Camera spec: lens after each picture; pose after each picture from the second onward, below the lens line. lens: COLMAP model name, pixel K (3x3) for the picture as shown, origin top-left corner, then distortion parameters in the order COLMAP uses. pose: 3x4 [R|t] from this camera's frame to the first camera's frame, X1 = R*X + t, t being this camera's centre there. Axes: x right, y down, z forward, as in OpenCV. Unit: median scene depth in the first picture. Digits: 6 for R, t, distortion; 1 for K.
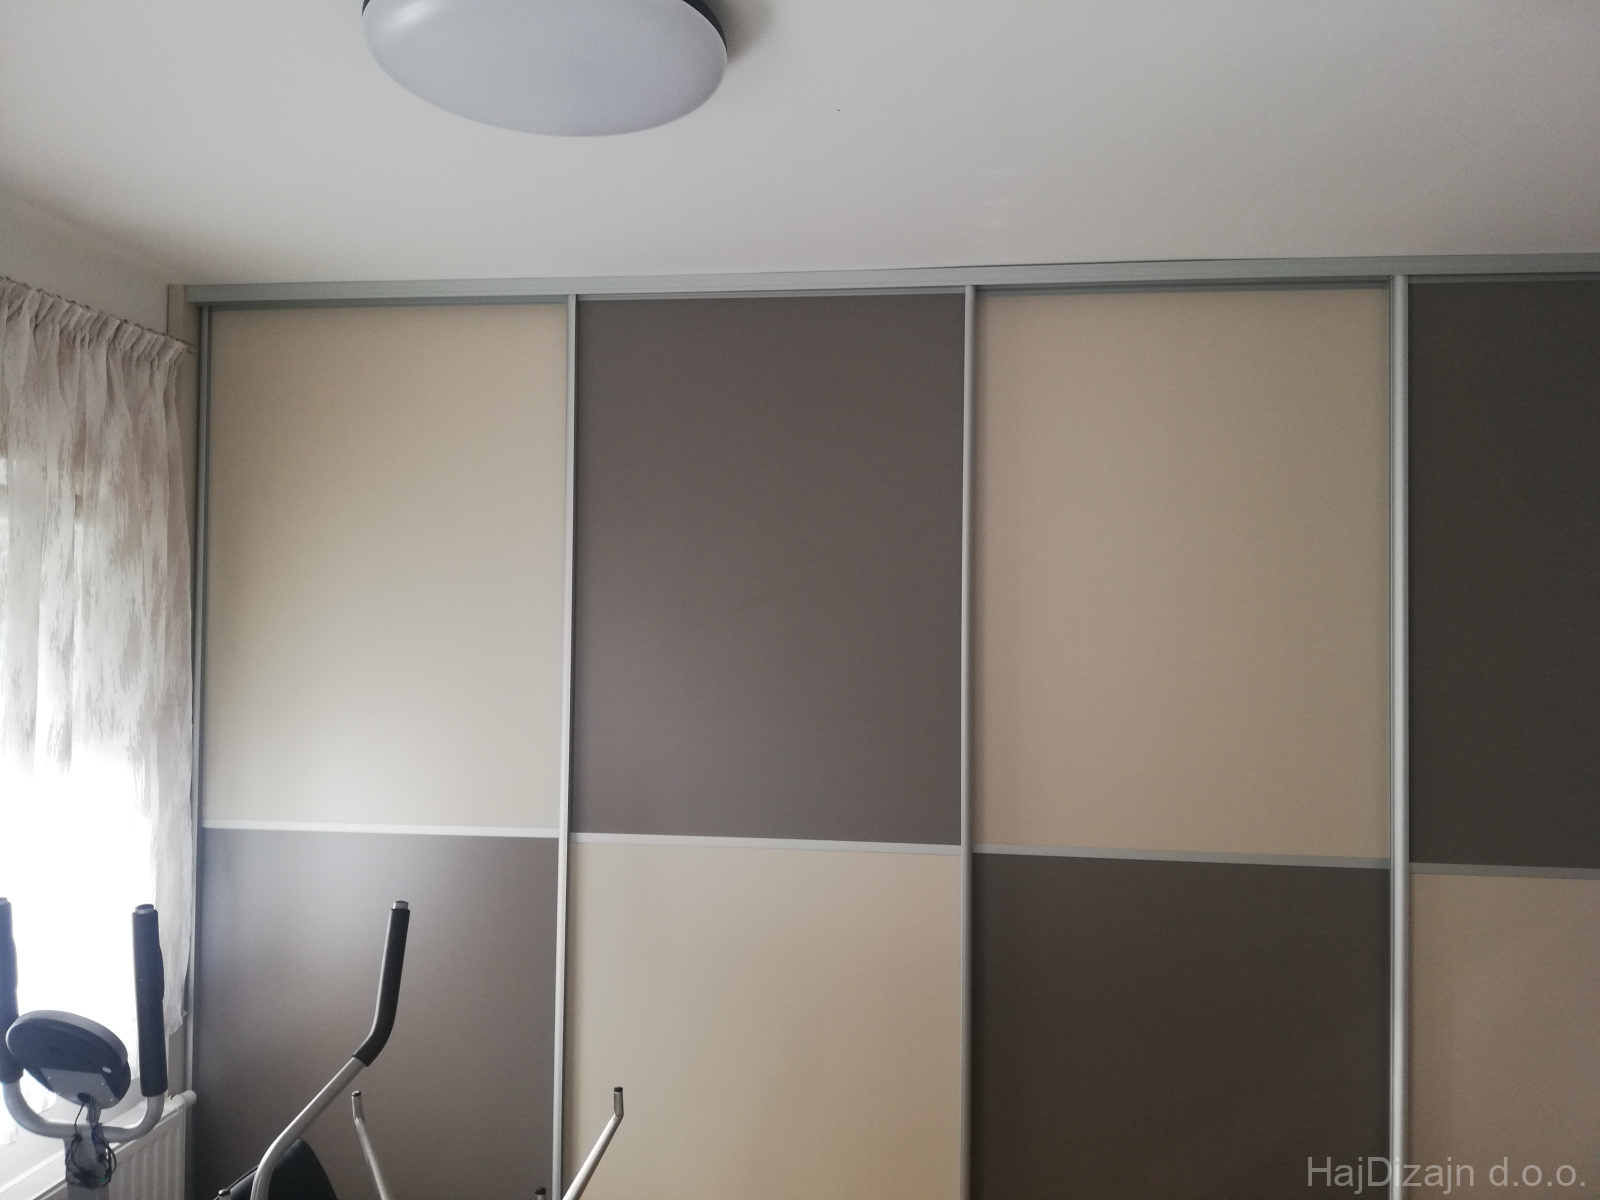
lens RADIAL K [[1173.2, 0, 800.0], [0, 1173.2, 600.0], [0, 0, 1]] dist [0.081035, -0.058971]
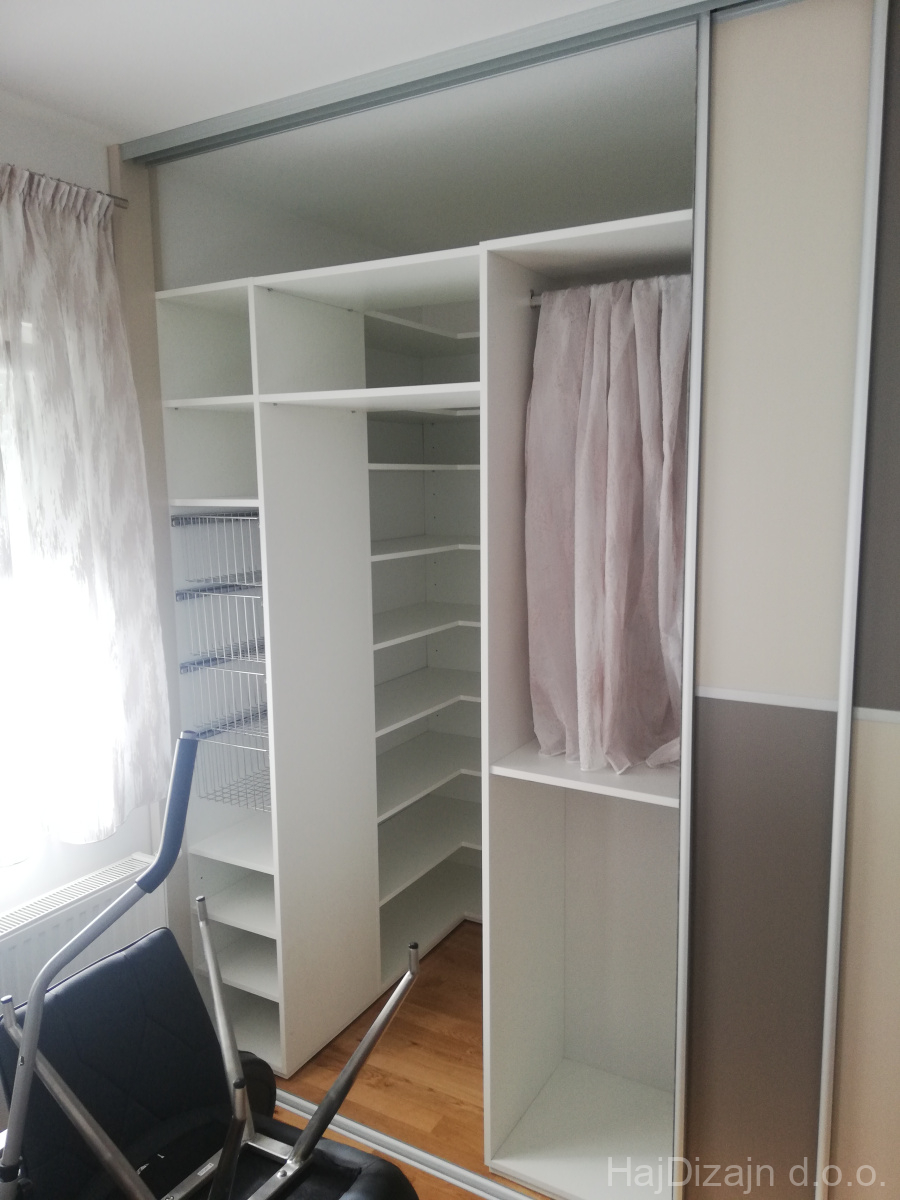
lens RADIAL K [[879.9, 0, 454.2], [0, 879.9, 600.9], [0, 0, 1]] dist [0.081035, -0.058971]
pose [[0.915278, 0.029444, -0.401745, 0.120118], [0.034088, 0.988086, 0.150079, 0.040103], [0.401378, -0.151059, 0.903370, 0.370284]]
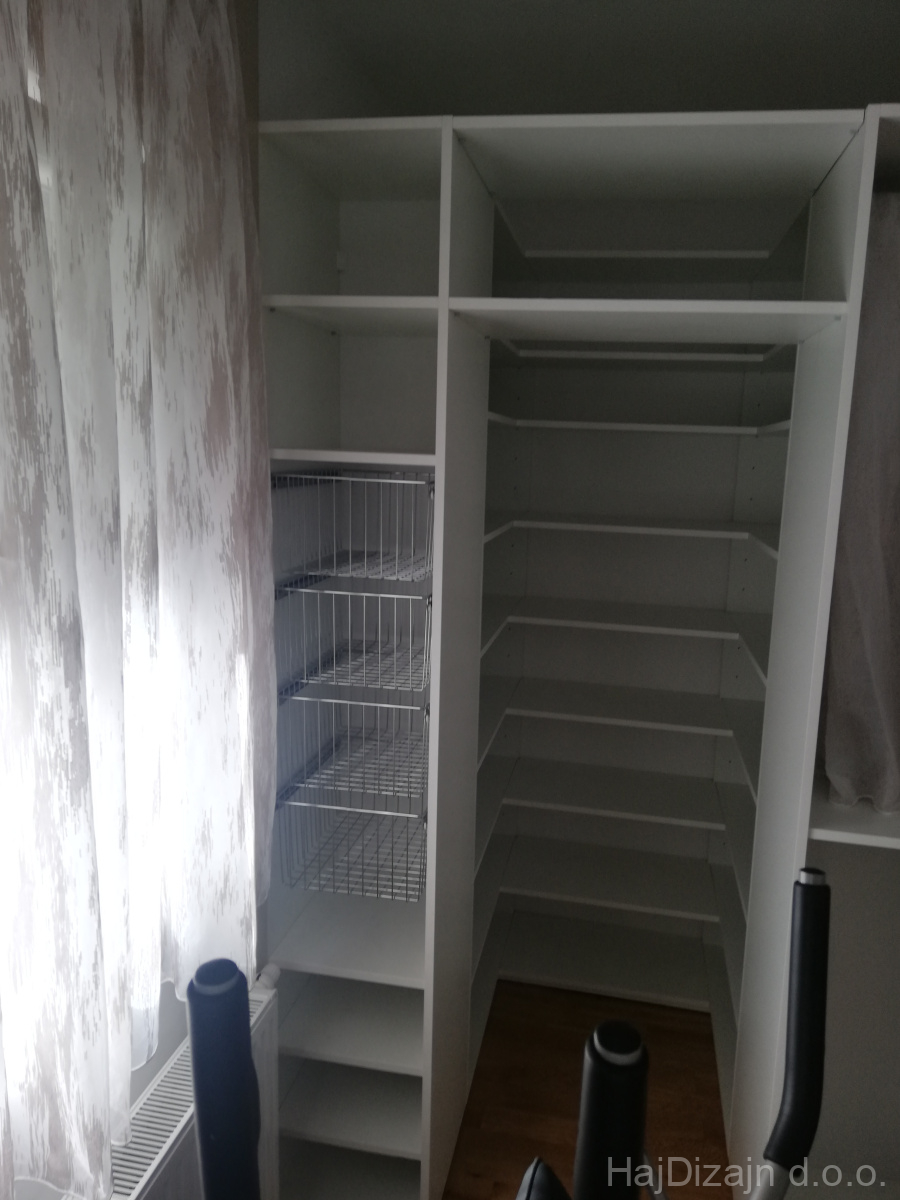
lens RADIAL K [[901.5, 0, 470.9], [0, 901.5, 604.8], [0, 0, 1]] dist [0.081034, -0.108161]
pose [[0.996124, 0.037337, -0.079640, -0.376268], [-0.021456, 0.981228, 0.191655, 0.048237], [0.085300, -0.189203, 0.978226, 0.497027]]
